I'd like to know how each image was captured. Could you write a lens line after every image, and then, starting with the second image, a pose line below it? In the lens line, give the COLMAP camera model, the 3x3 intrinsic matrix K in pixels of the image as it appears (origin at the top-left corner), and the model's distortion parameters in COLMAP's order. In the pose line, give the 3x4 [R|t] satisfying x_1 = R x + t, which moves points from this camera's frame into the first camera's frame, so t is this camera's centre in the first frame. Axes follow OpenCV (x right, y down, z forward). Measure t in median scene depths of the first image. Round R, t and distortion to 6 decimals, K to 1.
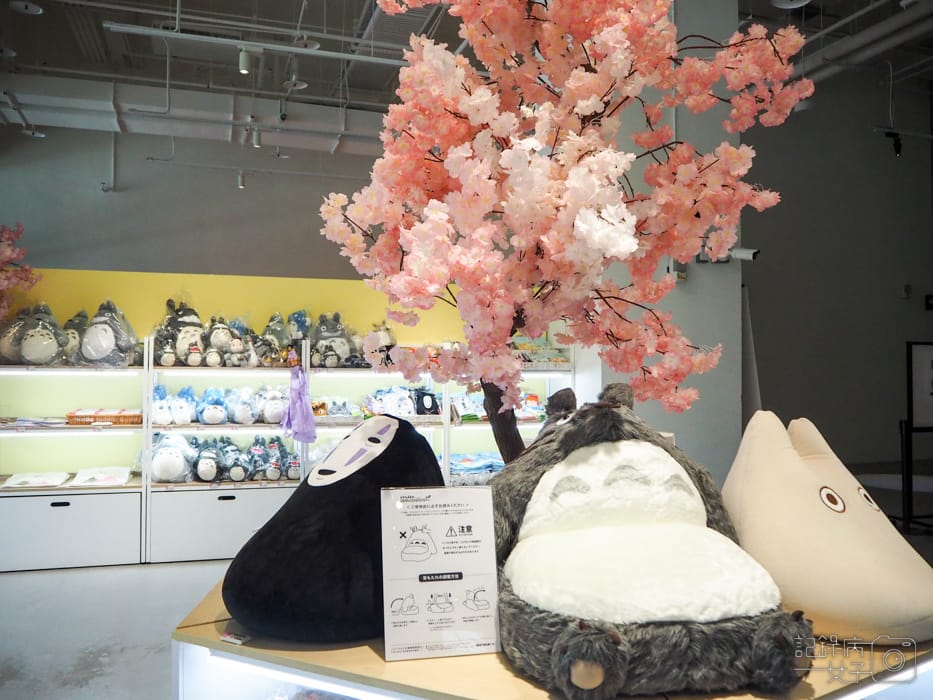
lens RADIAL K [[795.5, 0, 466.5], [0, 795.5, 350.0], [0, 0, 1]] dist [-0.048336, 0.008071]
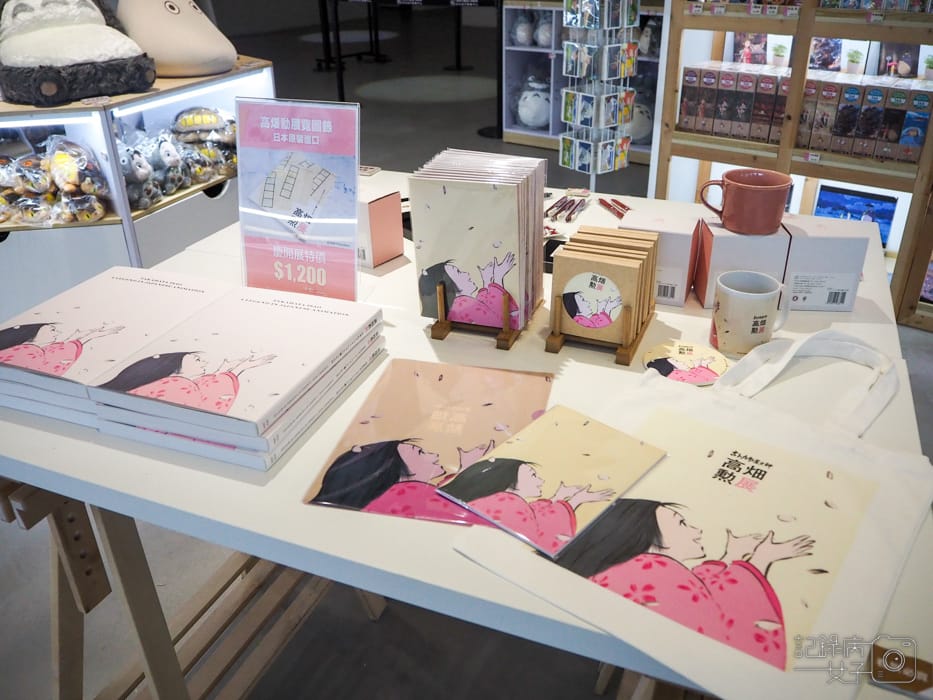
lens RADIAL K [[795.5, 0, 466.5], [0, 795.5, 350.0], [0, 0, 1]] dist [-0.048336, 0.008071]
pose [[0.824776, -0.282417, 0.489882, -0.152047], [0.009427, 0.873091, 0.487466, -0.008646], [-0.565381, -0.397433, 0.722767, -1.445155]]
